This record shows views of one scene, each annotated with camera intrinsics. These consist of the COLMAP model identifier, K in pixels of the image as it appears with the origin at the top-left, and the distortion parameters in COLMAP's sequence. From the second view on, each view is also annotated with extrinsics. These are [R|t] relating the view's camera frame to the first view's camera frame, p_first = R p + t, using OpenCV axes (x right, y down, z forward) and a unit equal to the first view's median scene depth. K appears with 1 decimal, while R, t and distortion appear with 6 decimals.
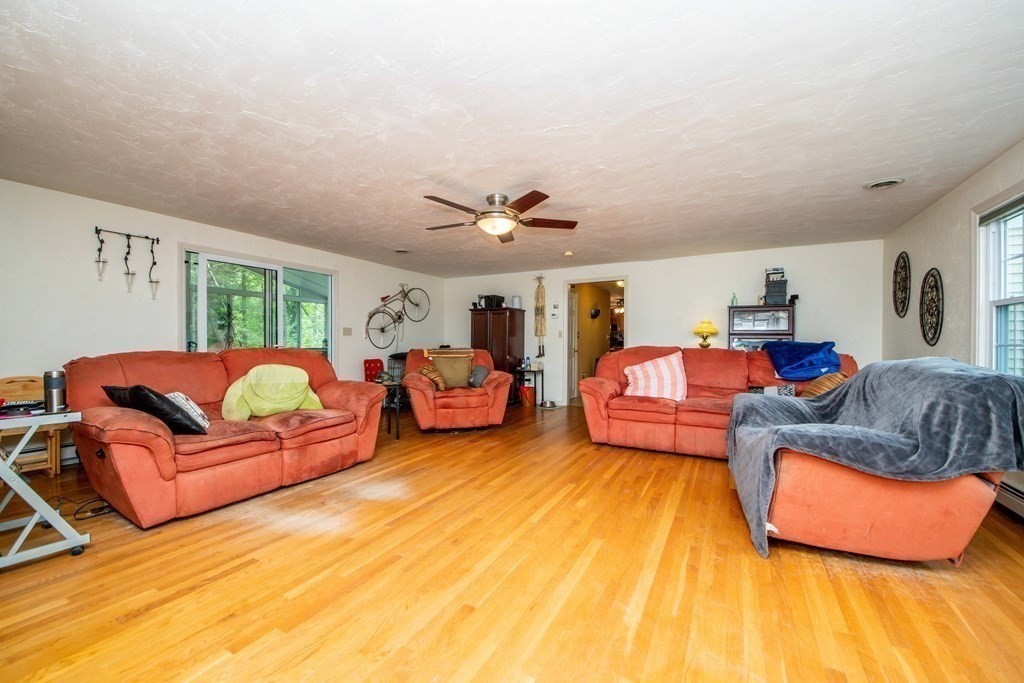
lens RADIAL K [[387.4, 0, 511.0], [0, 387.4, 344.1], [0, 0, 1]] dist [-0.016767, -0.002435]
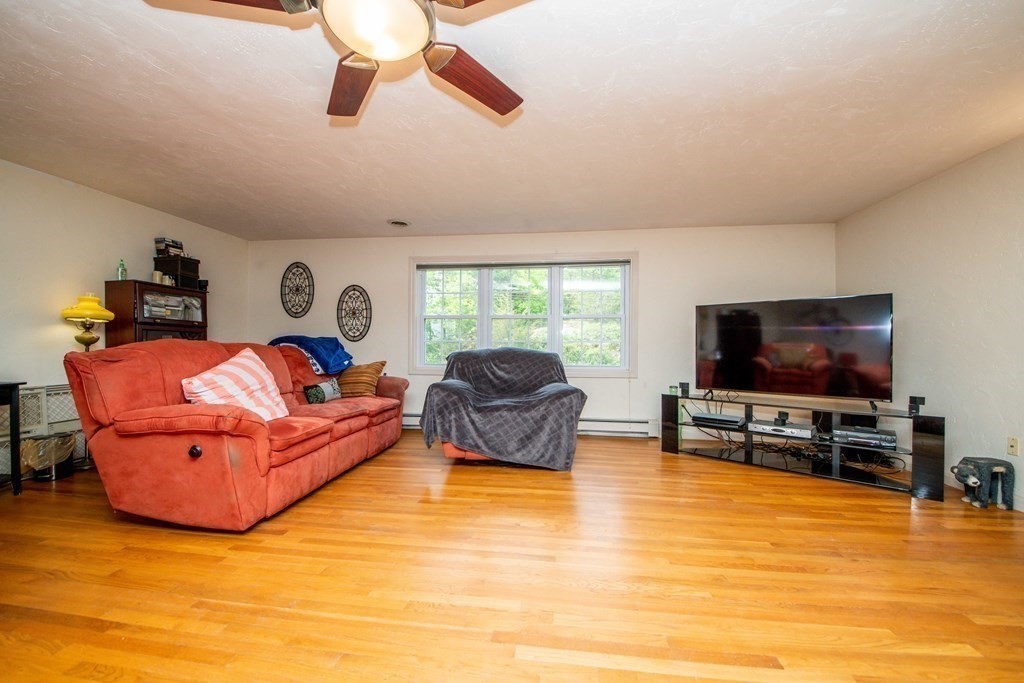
lens RADIAL K [[387.4, 0, 512.9], [0, 387.4, 342.9], [0, 0, 1]] dist [-0.016767, -0.002435]
pose [[-0.355212, -0.001222, 0.934785, -0.402287], [0.000952, 0.999998, 0.001669, 0.011892], [-0.934785, 0.001483, -0.355210, 0.935464]]
